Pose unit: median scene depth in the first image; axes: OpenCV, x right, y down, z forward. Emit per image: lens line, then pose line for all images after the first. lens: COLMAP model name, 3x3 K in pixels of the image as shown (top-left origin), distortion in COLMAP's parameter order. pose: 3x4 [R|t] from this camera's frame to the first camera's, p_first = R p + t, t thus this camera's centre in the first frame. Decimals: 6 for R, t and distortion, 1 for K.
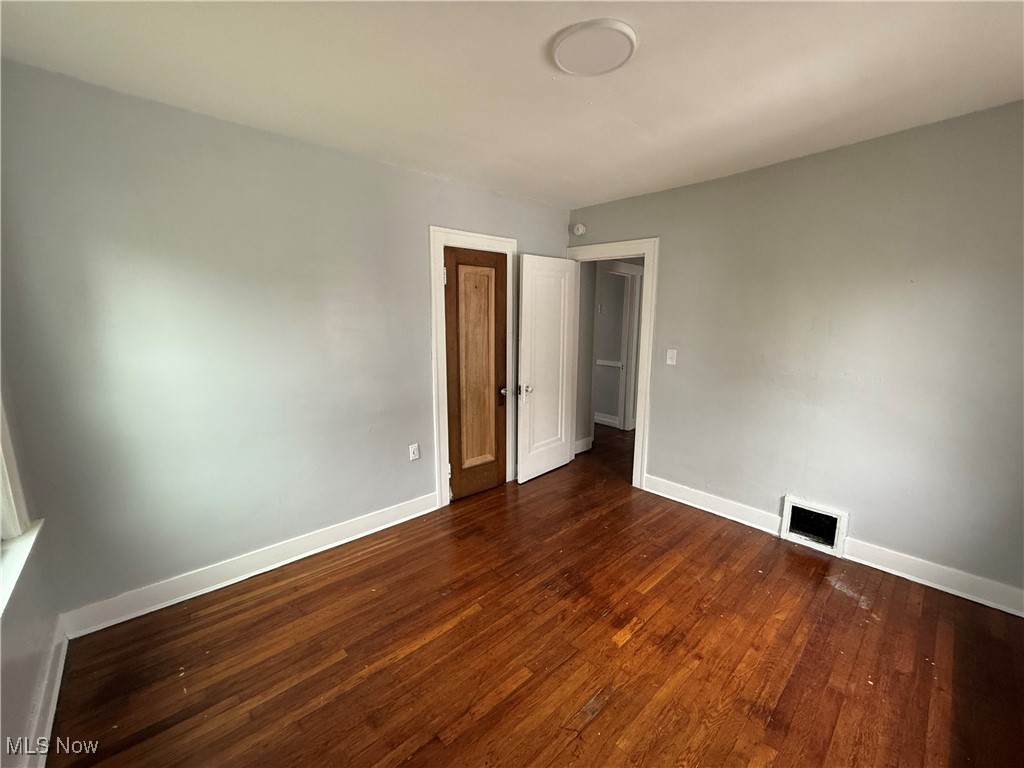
lens RADIAL K [[406.8, 0, 507.7], [0, 406.8, 386.2], [0, 0, 1]] dist [0.001387, 0.000258]
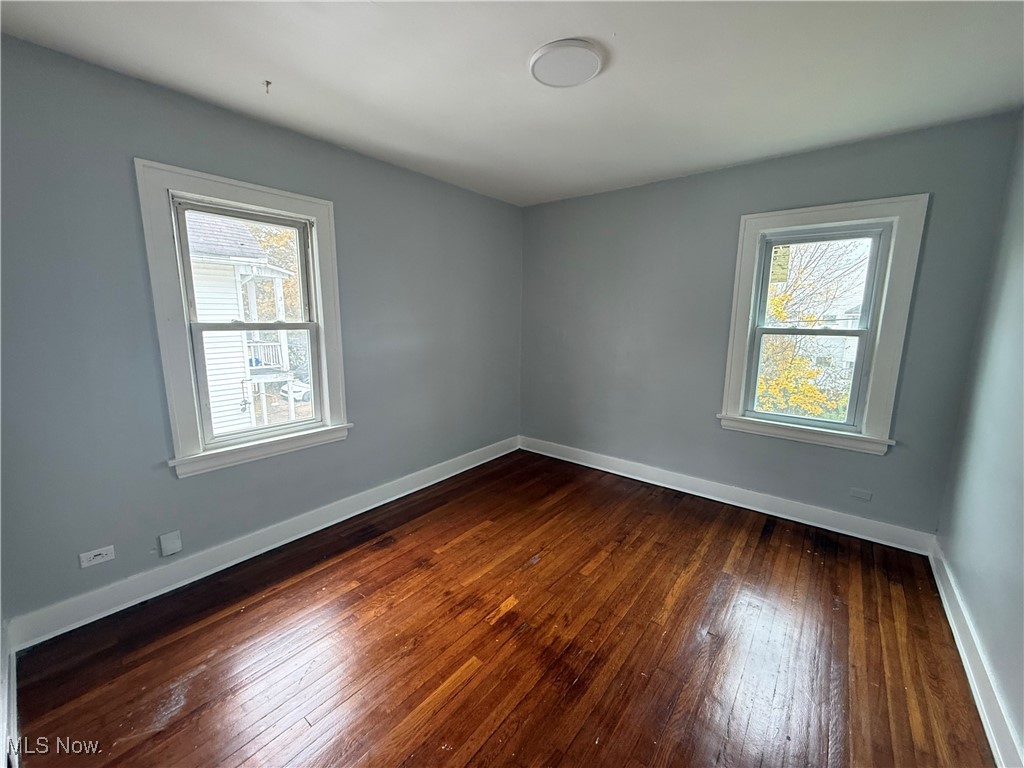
lens RADIAL K [[406.8, 0, 507.7], [0, 406.8, 386.2], [0, 0, 1]] dist [0.001387, 0.000258]
pose [[-0.988694, 0.020992, -0.148468, 0.408994], [-0.031041, 0.940049, 0.339623, -0.270713], [0.146696, 0.340392, -0.928770, 1.705430]]
